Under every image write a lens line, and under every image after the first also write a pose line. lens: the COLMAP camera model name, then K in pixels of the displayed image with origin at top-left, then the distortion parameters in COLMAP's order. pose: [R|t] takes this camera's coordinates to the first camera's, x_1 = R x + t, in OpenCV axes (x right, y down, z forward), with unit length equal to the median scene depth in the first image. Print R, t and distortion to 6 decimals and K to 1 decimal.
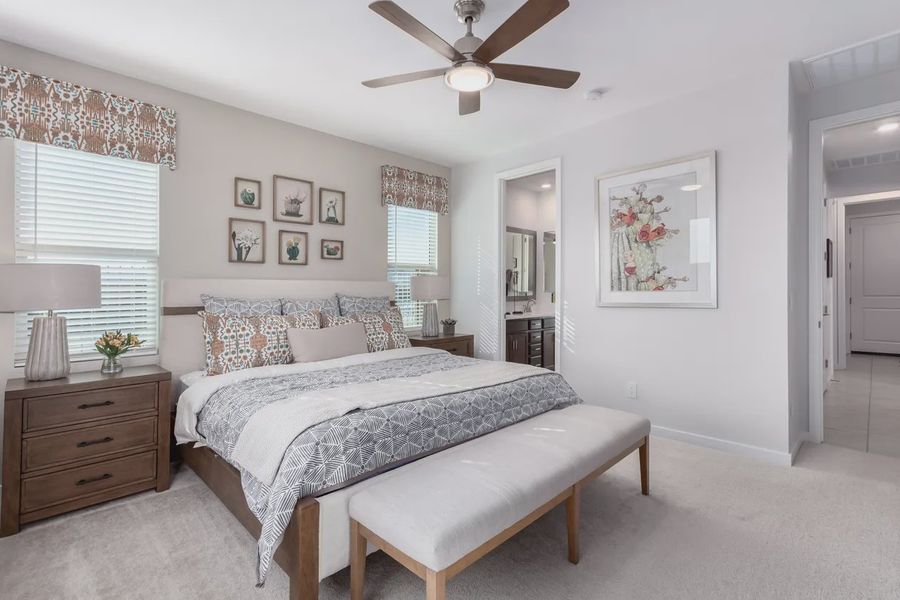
lens RADIAL K [[418.3, 0, 446.5], [0, 418.3, 295.0], [0, 0, 1]] dist [0.004452, -0.000195]
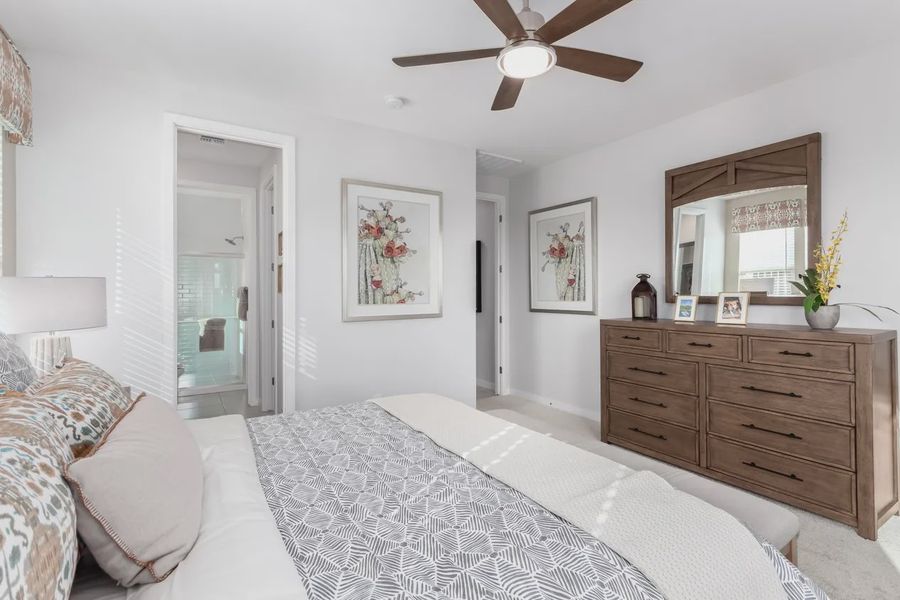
lens RADIAL K [[418.3, 0, 451.1], [0, 418.3, 297.4], [0, 0, 1]] dist [0.004452, -0.000195]
pose [[0.222757, 0.000930, 0.974874, -0.500801], [0.010613, 0.999938, -0.003379, -0.020450], [-0.974816, 0.011099, 0.222733, 0.602459]]
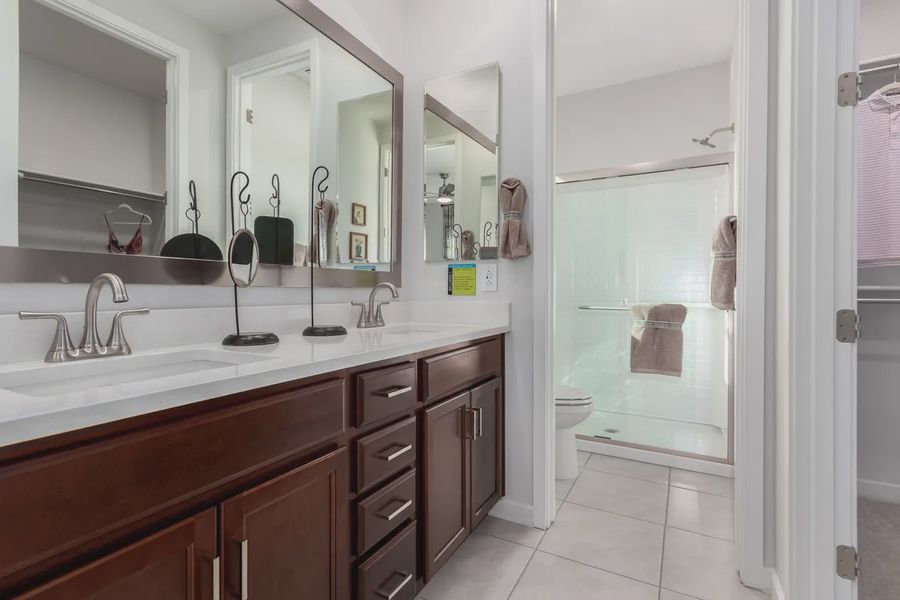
lens RADIAL K [[448.9, 0, 451.9], [0, 448.9, 297.0], [0, 0, 1]] dist [-0.001505, -0.000100]
pose [[0.954083, 0.006628, 0.299469, 0.270404], [-0.007038, 0.999975, 0.000290, 0.035319], [-0.299459, -0.002384, 0.954106, 1.200830]]
